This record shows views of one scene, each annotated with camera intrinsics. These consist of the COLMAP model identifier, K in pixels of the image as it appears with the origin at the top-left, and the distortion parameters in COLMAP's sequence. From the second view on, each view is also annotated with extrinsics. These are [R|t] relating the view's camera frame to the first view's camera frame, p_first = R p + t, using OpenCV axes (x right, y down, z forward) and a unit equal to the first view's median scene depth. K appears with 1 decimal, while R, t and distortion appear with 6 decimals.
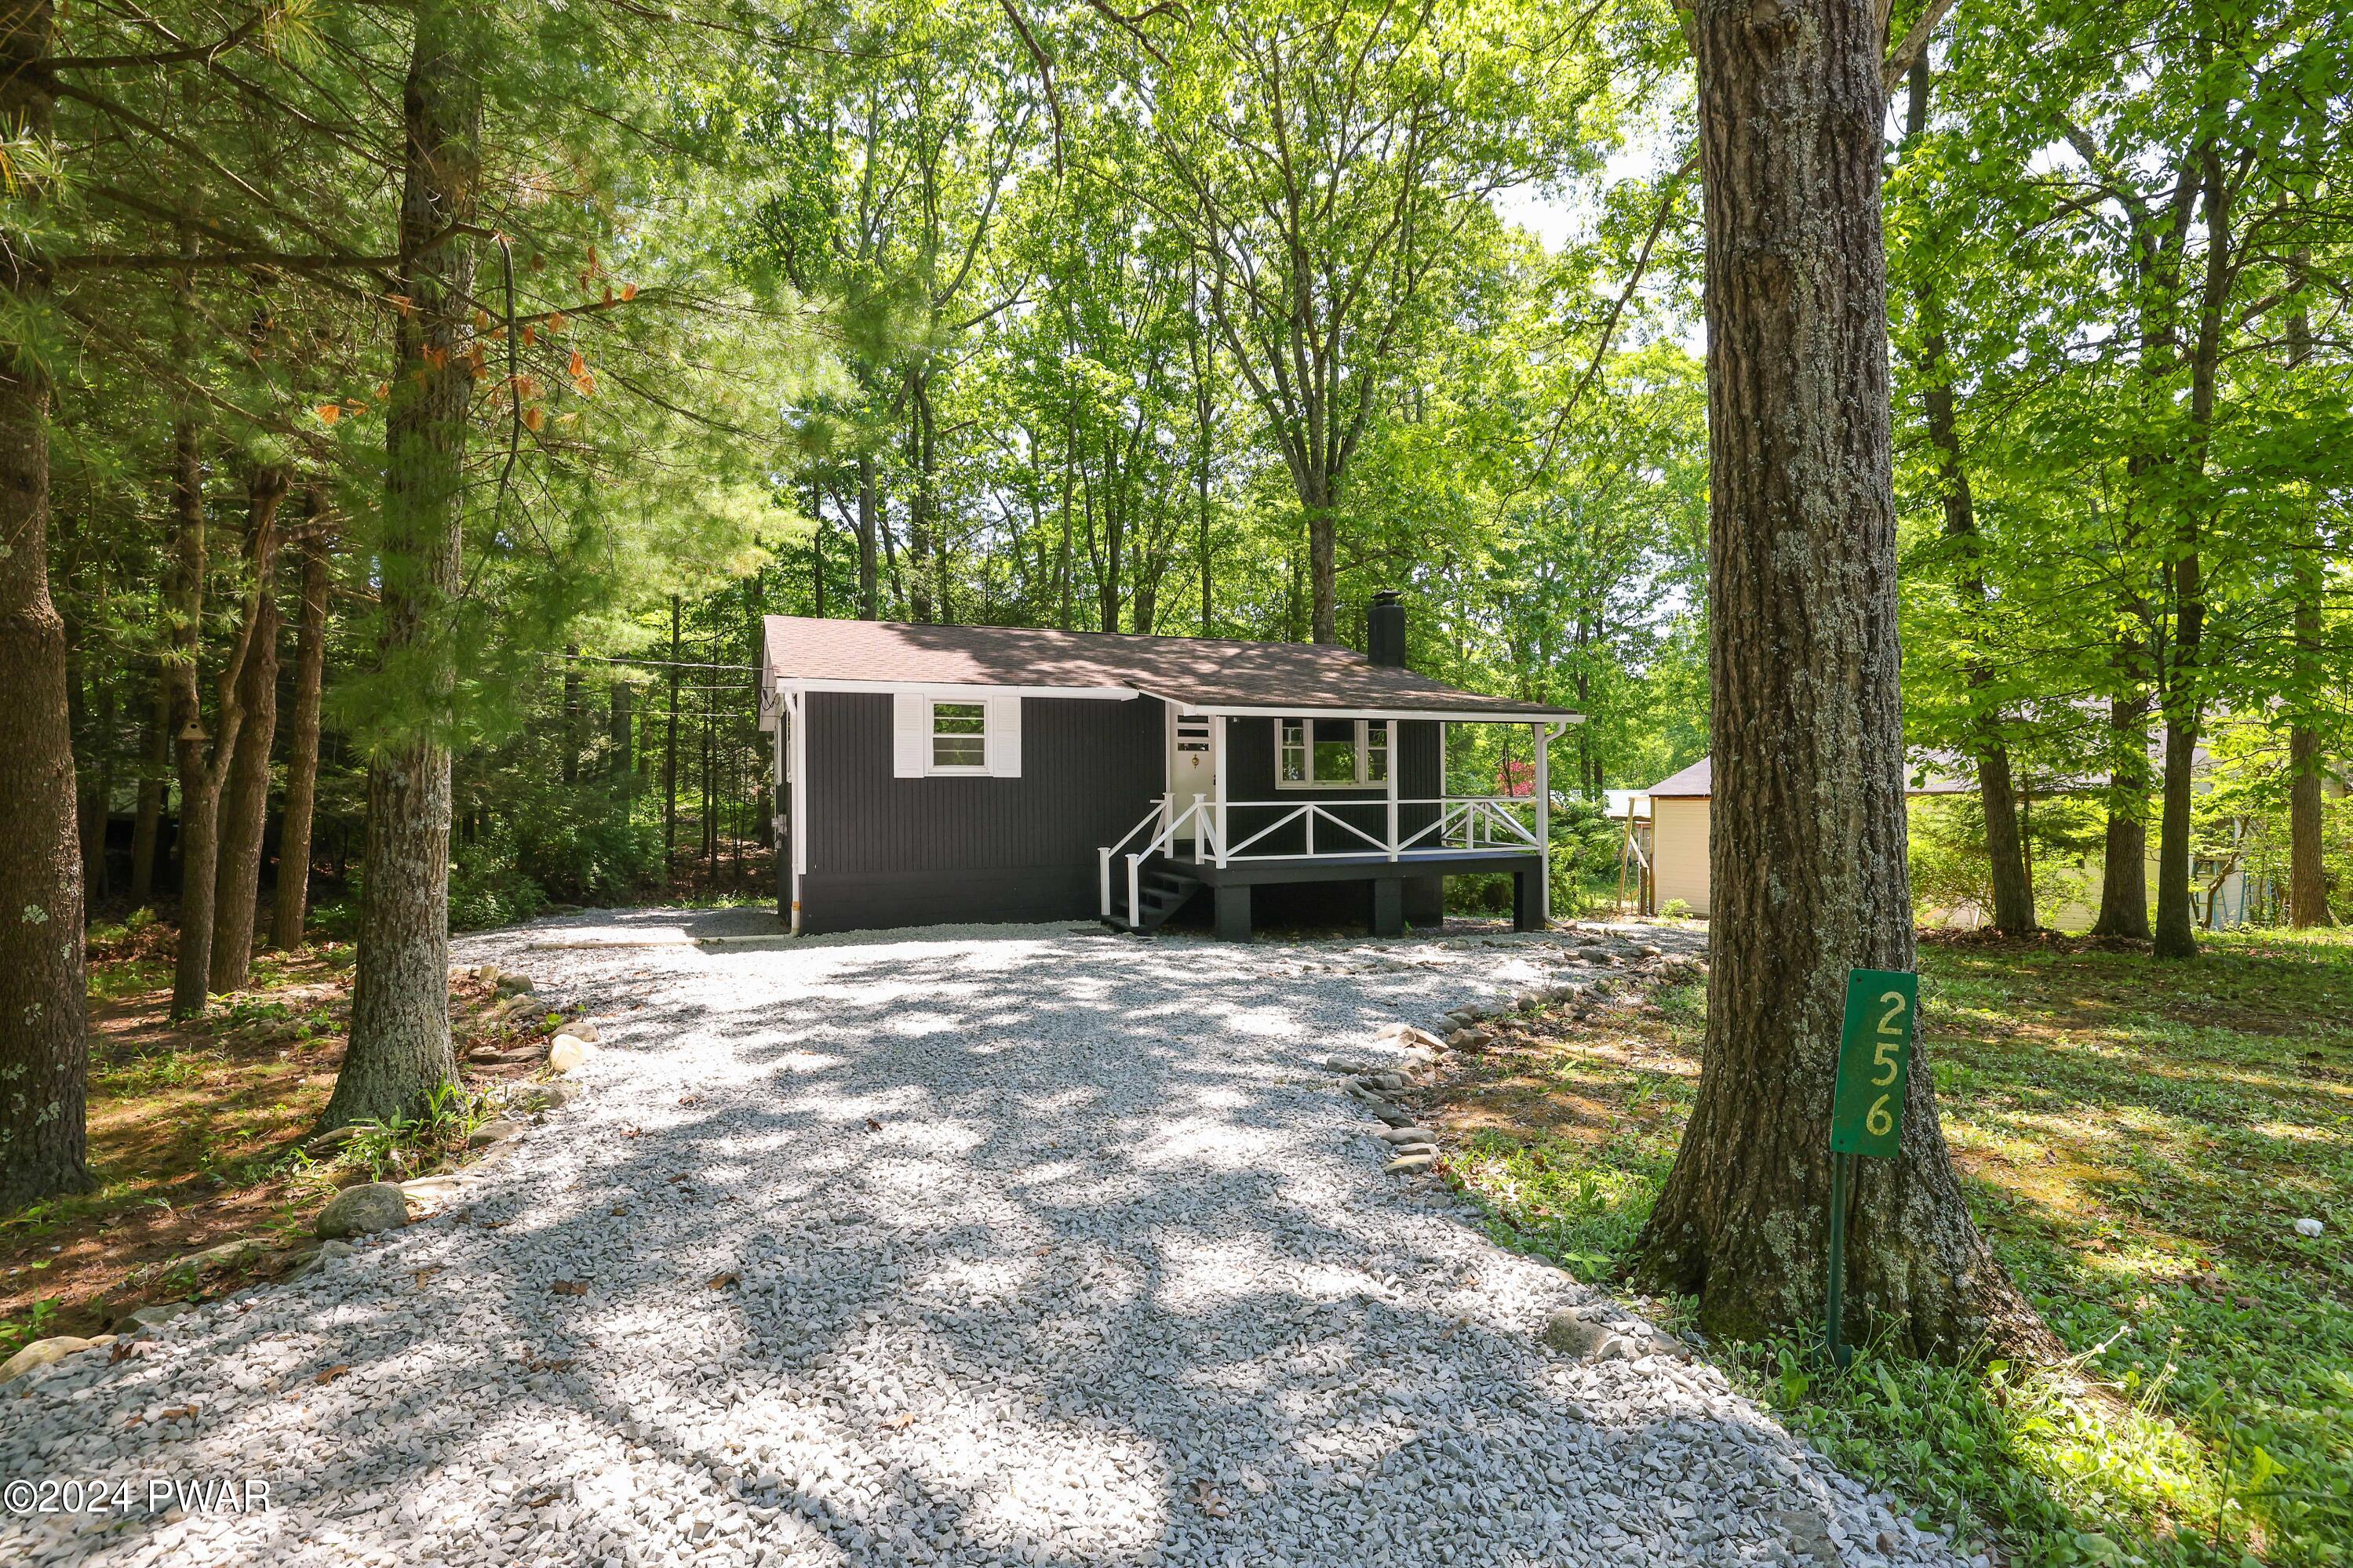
lens RADIAL K [[1070.0, 0, 1173.1], [0, 1070.0, 794.0], [0, 0, 1]] dist [-0.003293, -0.000021]
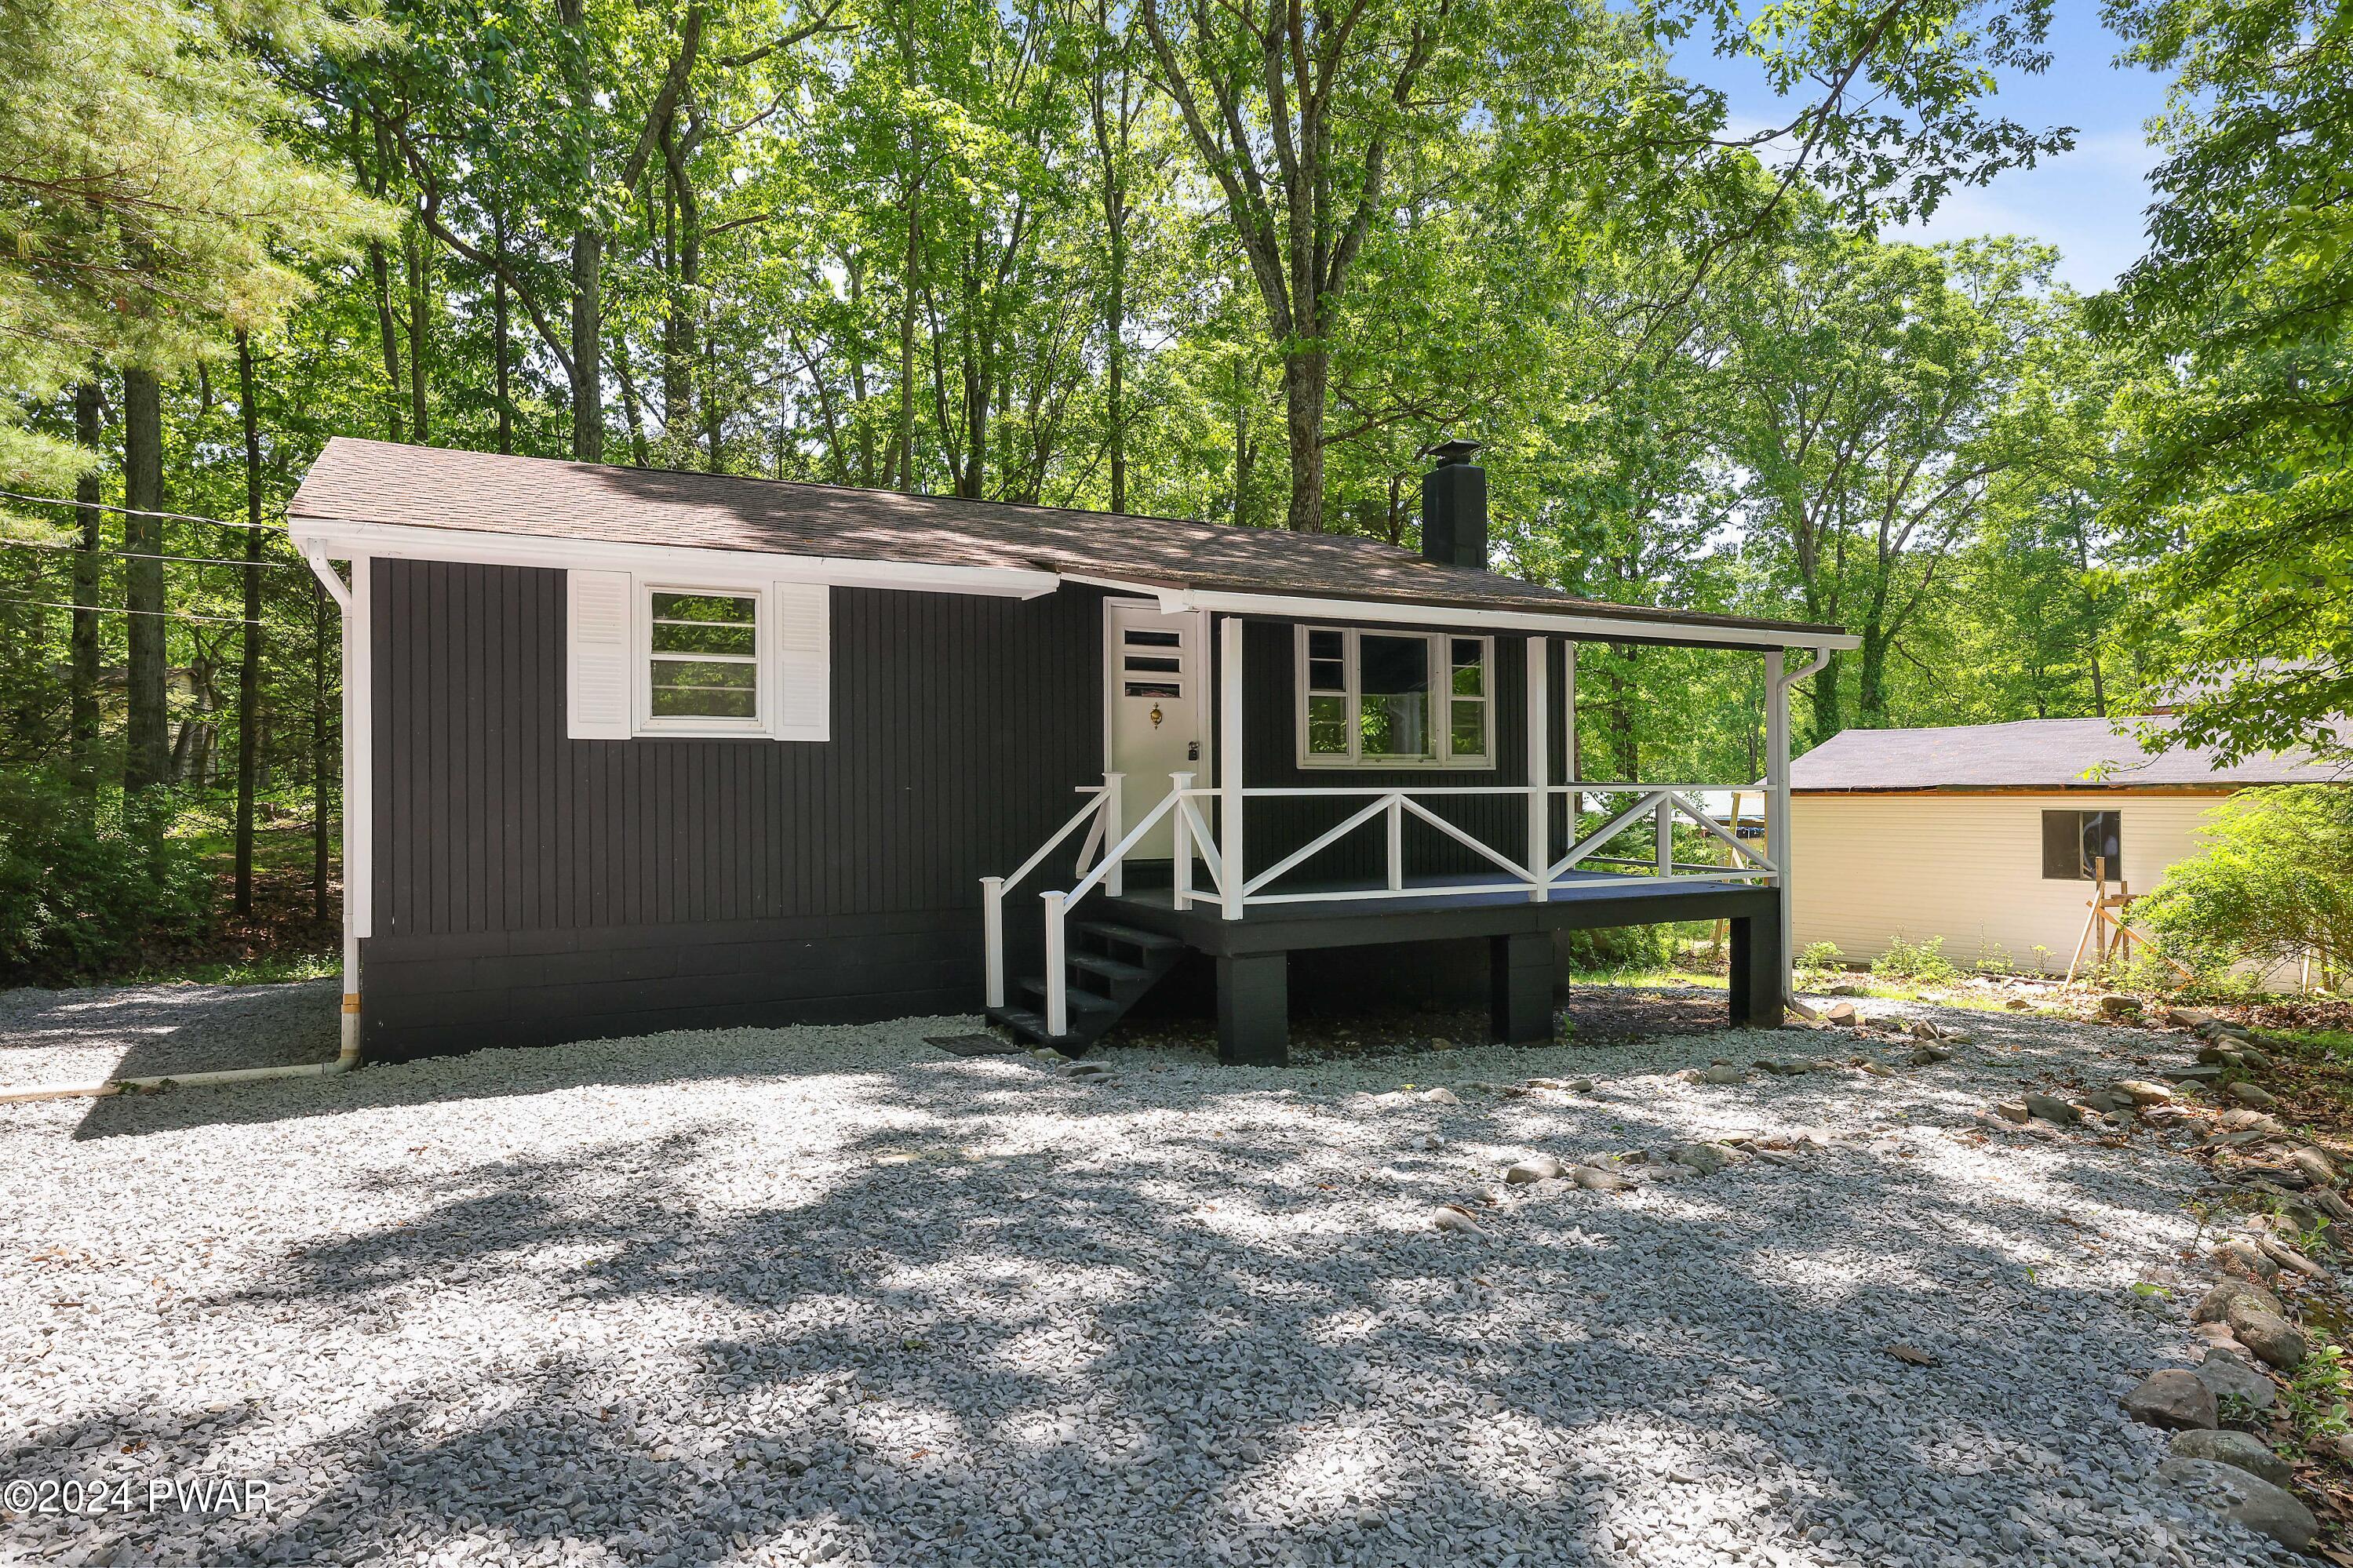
lens RADIAL K [[1441.2, 0, 1187.0], [0, 1441.2, 791.8], [0, 0, 1]] dist [0.009875, -0.000106]
pose [[0.995321, 0.000915, 0.096616, -0.036961], [-0.000939, 1.000000, 0.000202, 0.008225], [-0.096616, -0.000292, 0.995322, 0.284811]]
